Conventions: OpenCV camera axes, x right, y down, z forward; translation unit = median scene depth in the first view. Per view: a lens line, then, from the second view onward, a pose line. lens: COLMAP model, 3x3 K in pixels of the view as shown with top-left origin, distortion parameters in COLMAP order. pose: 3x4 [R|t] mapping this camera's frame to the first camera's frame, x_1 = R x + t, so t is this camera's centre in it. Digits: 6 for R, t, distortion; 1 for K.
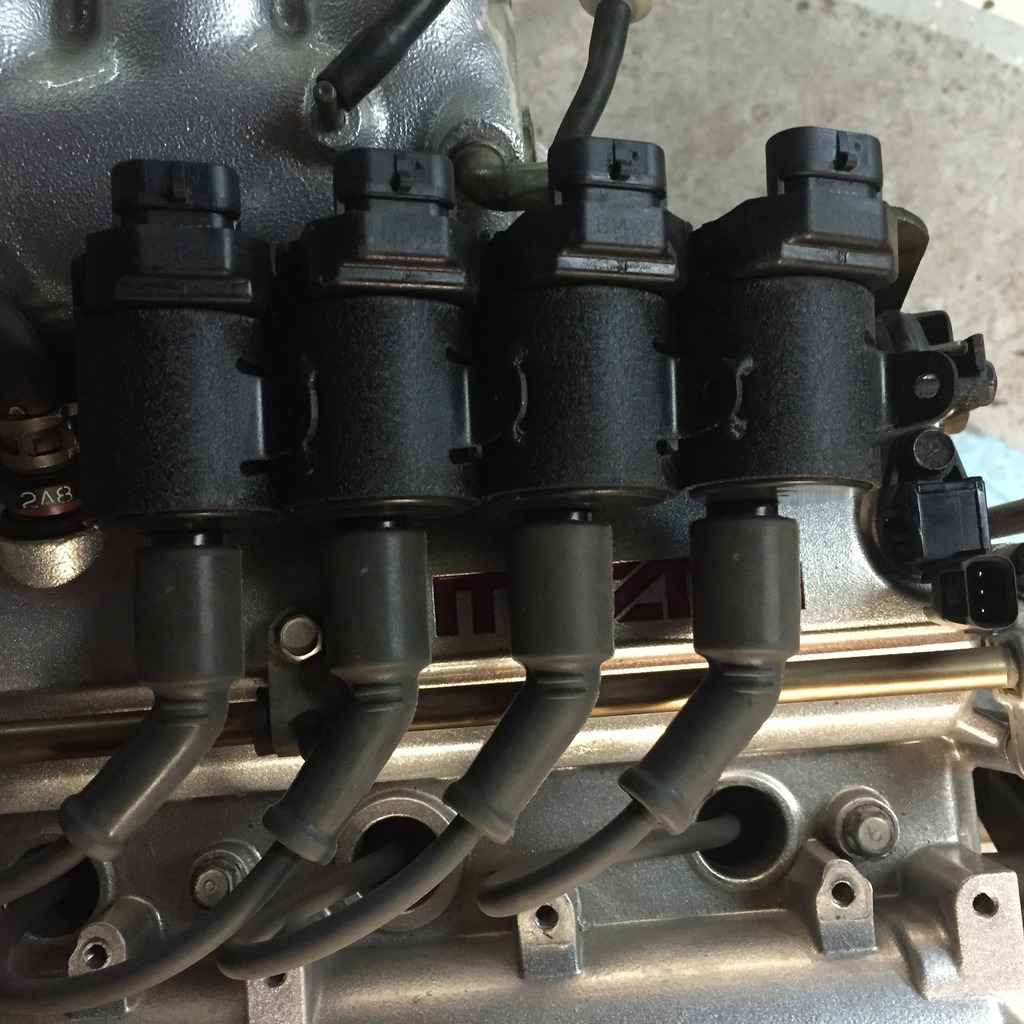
lens RADIAL K [[1216.0, 0, 511.8], [0, 1216.0, 510.4], [0, 0, 1]] dist [0.012995, 0.000000]
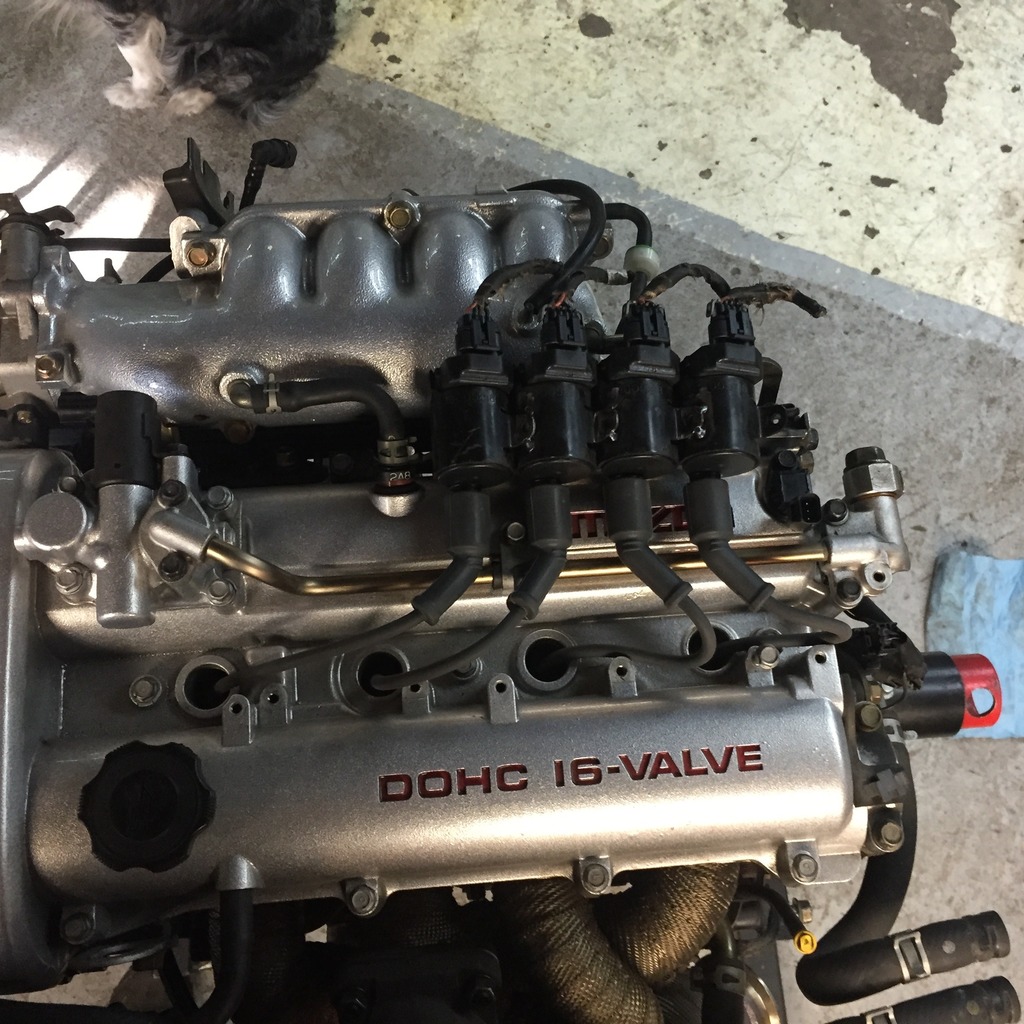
lens RADIAL K [[1216.0, 0, 512.2], [0, 1216.0, 510.3], [0, 0, 1]] dist [0.012995, 0.000000]
pose [[0.999445, -0.002711, 0.033189, -0.048163], [0.009137, 0.980752, -0.195045, 0.095606], [-0.032022, 0.195240, 0.980233, -0.236065]]
